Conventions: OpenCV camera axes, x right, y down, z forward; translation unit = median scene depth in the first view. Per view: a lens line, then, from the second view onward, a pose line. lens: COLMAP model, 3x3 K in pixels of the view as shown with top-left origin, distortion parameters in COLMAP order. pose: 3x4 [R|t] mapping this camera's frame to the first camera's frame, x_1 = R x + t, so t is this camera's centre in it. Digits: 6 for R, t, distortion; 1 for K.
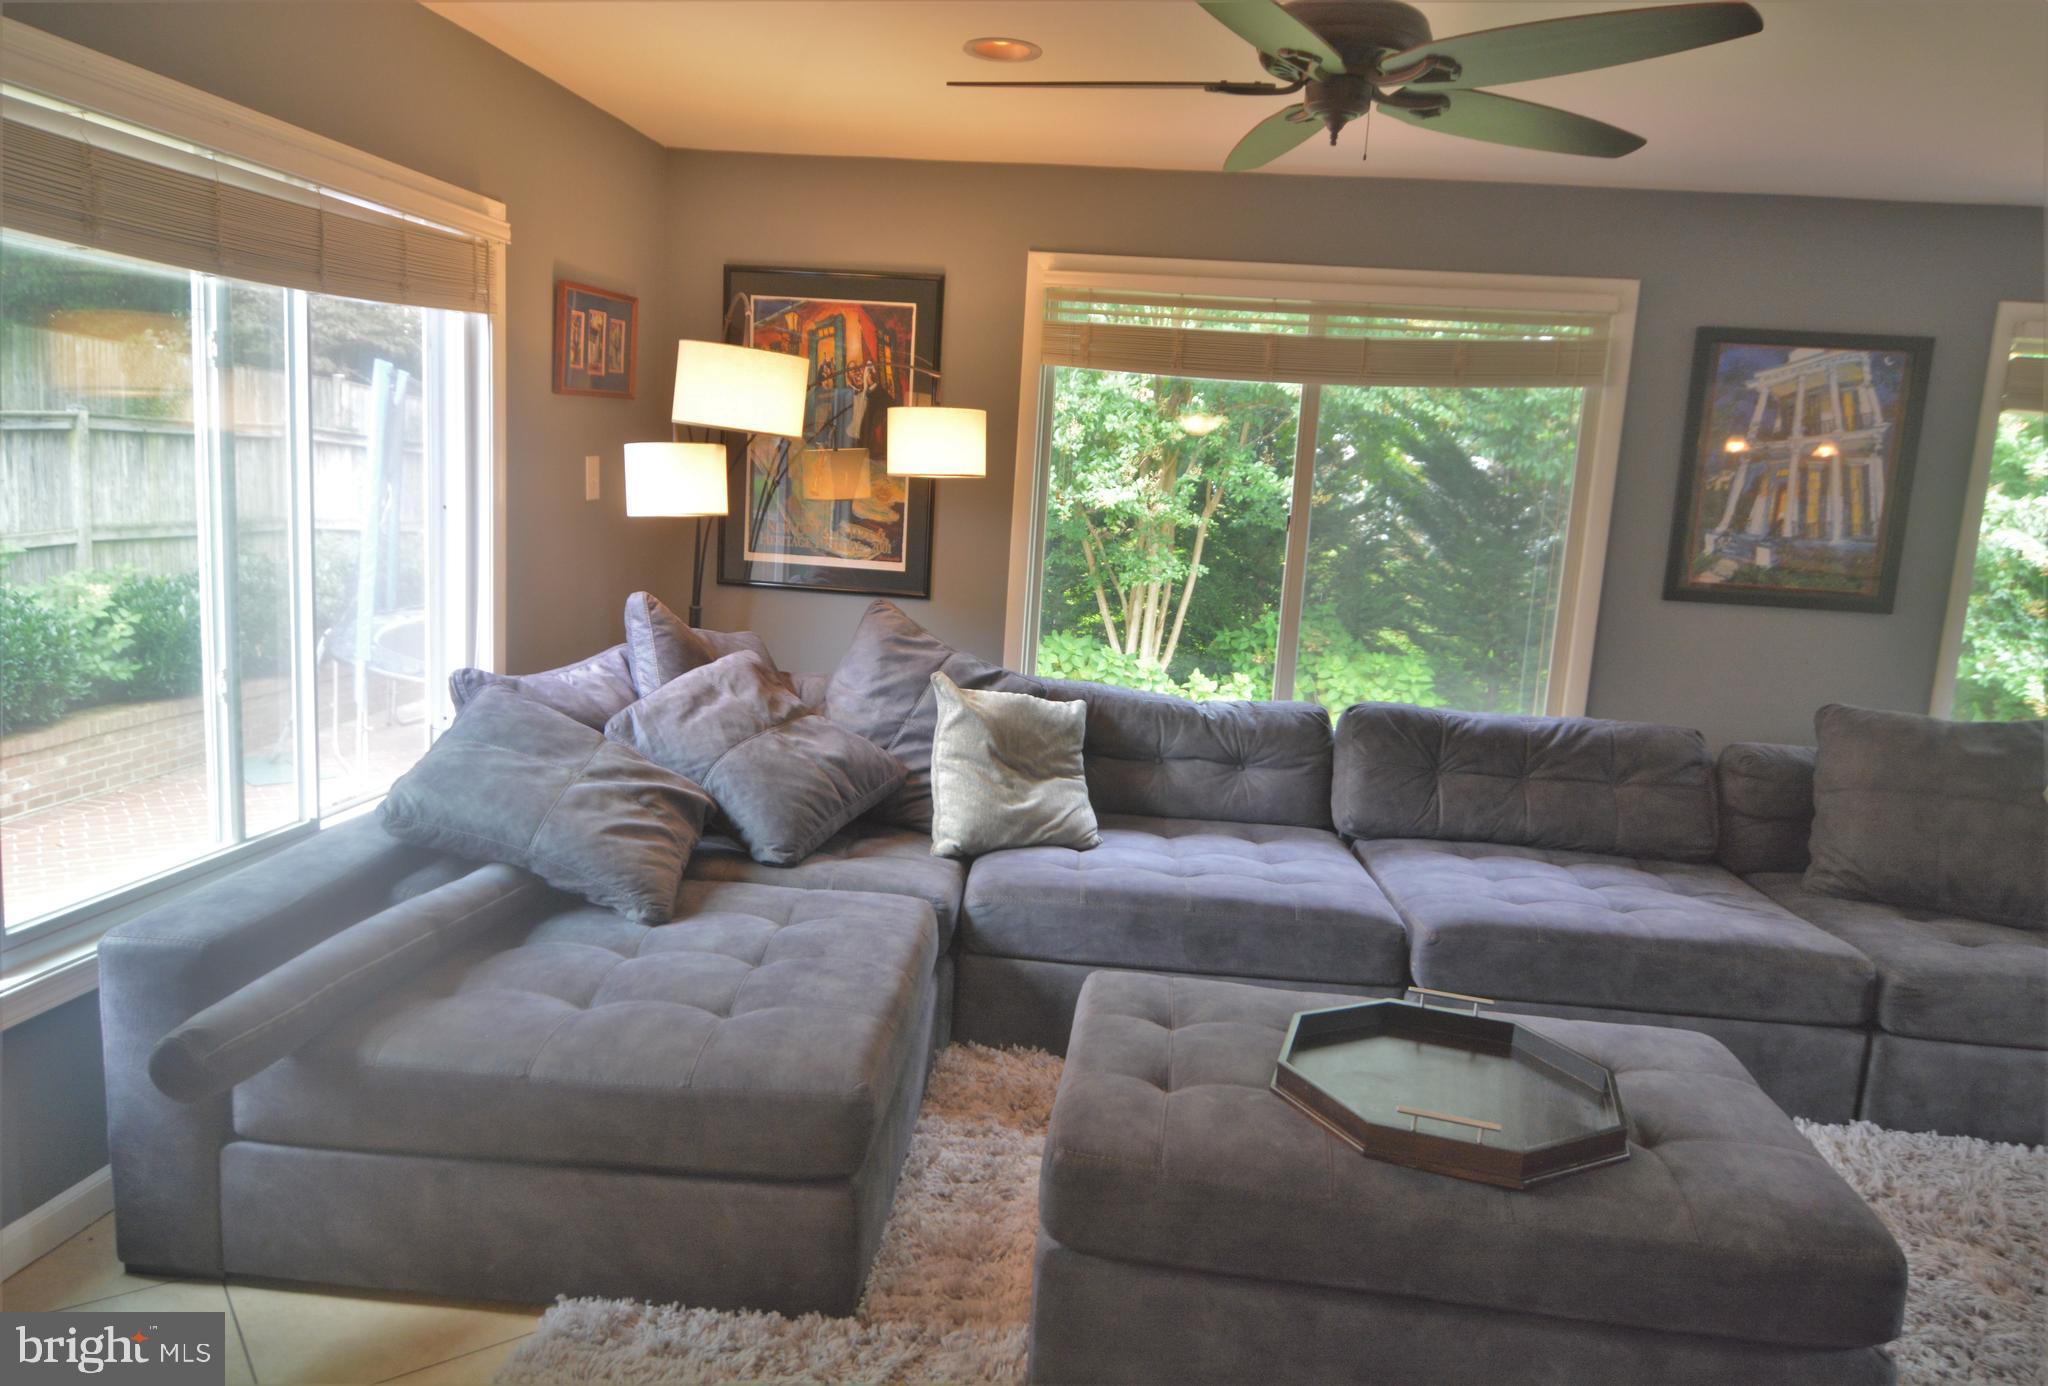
lens RADIAL K [[1384.3, 0, 1024.1], [0, 1384.3, 681.4], [0, 0, 1]] dist [0.006682, -0.021562]
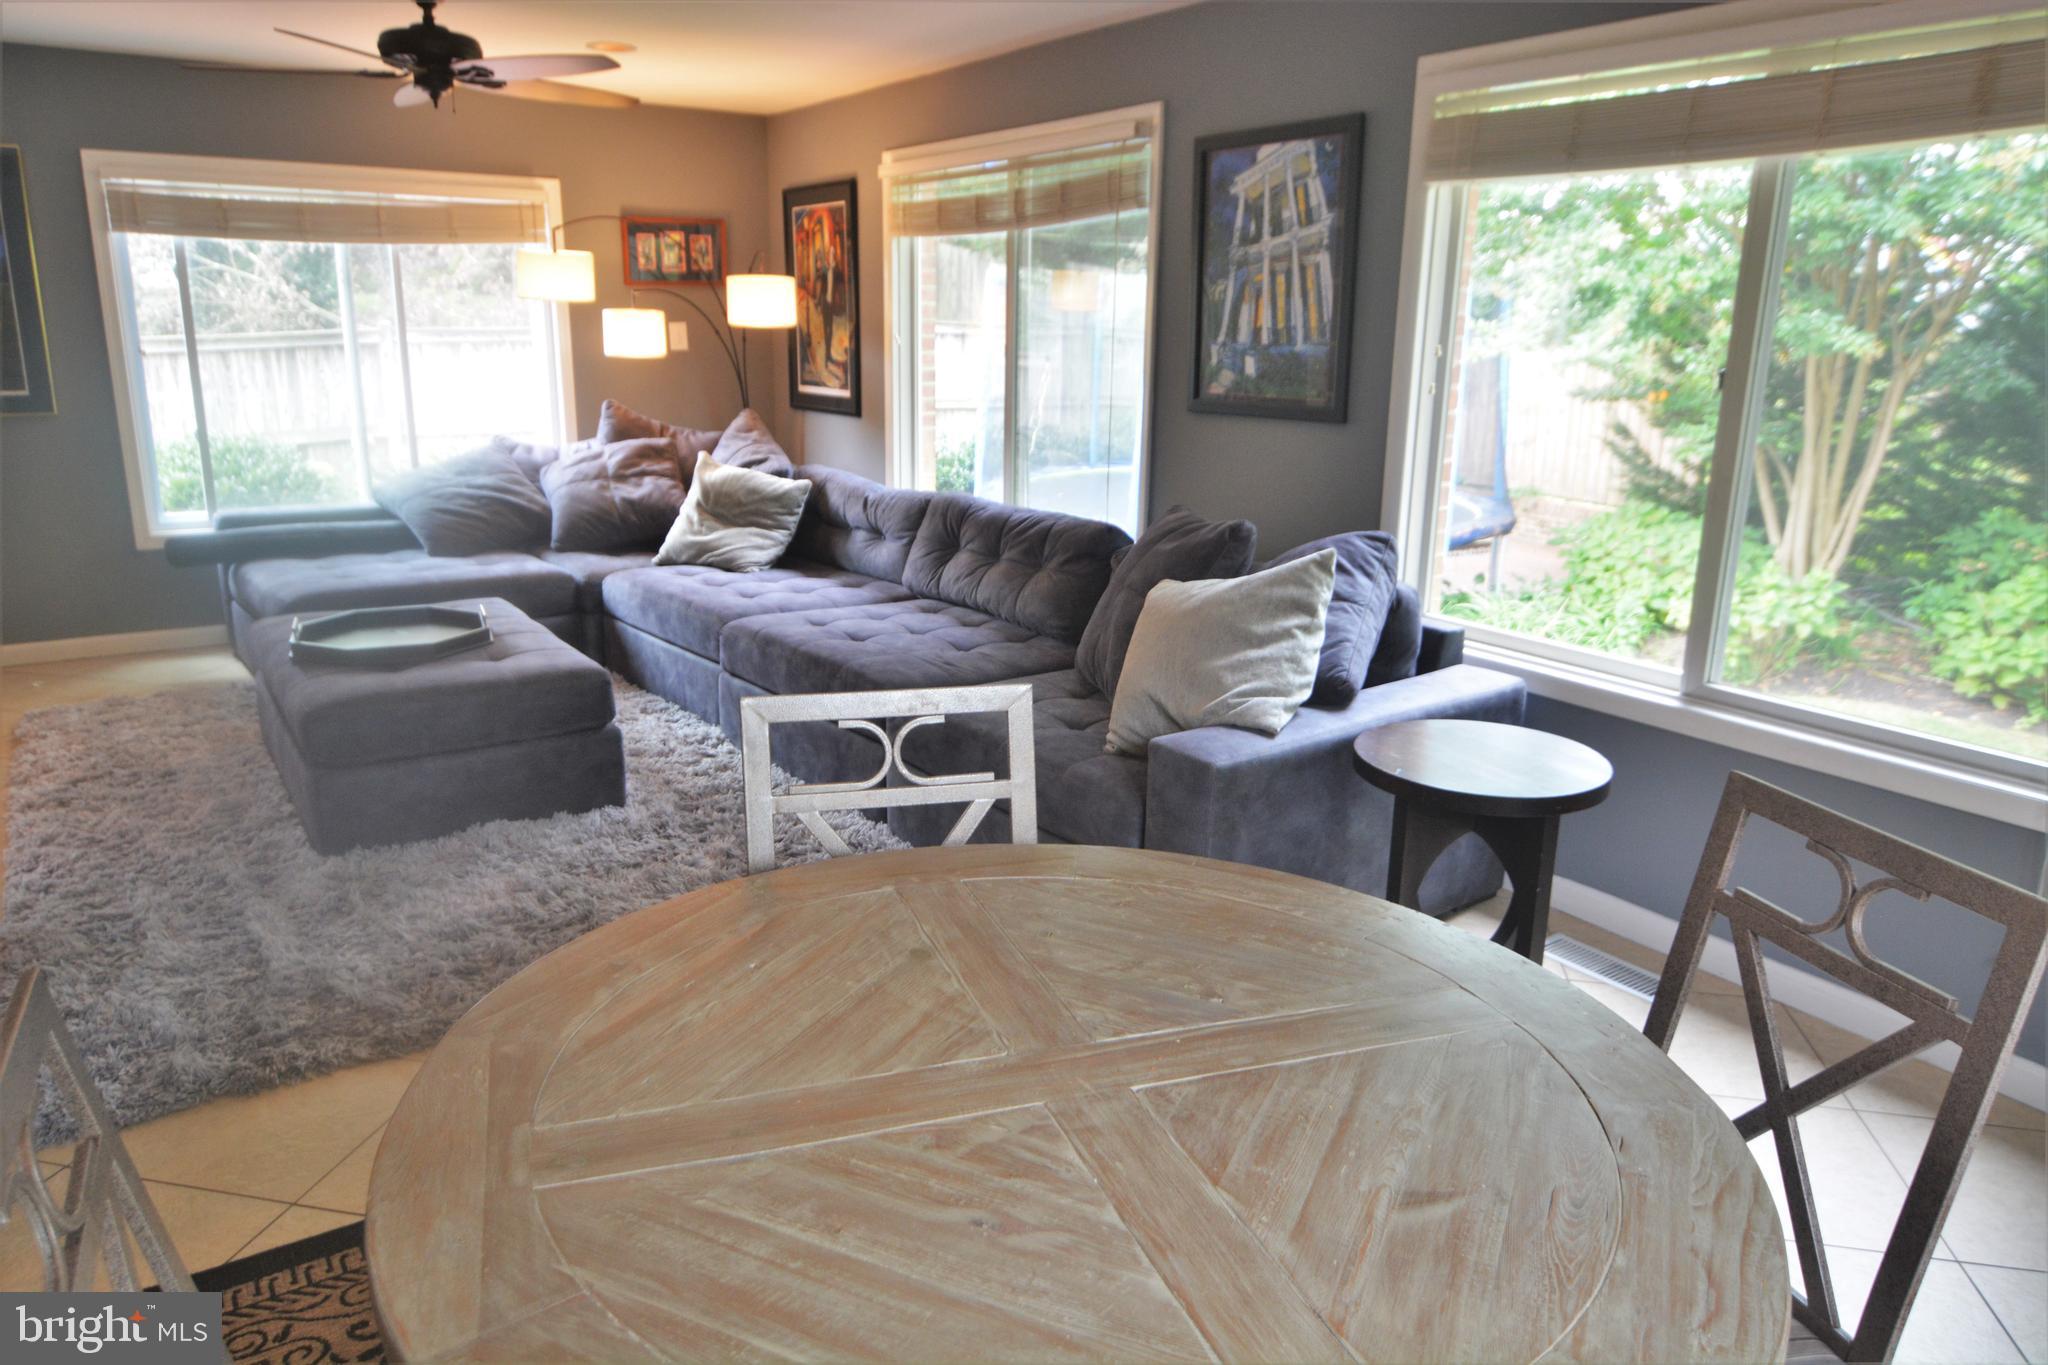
lens RADIAL K [[1384.3, 0, 1013.5], [0, 1384.3, 669.9], [0, 0, 1]] dist [0.006682, -0.021562]
pose [[0.653508, 0.134711, -0.744835, 1.270851], [-0.092561, 0.990873, 0.097998, 0.047226], [0.751238, 0.004900, 0.660013, 0.235310]]
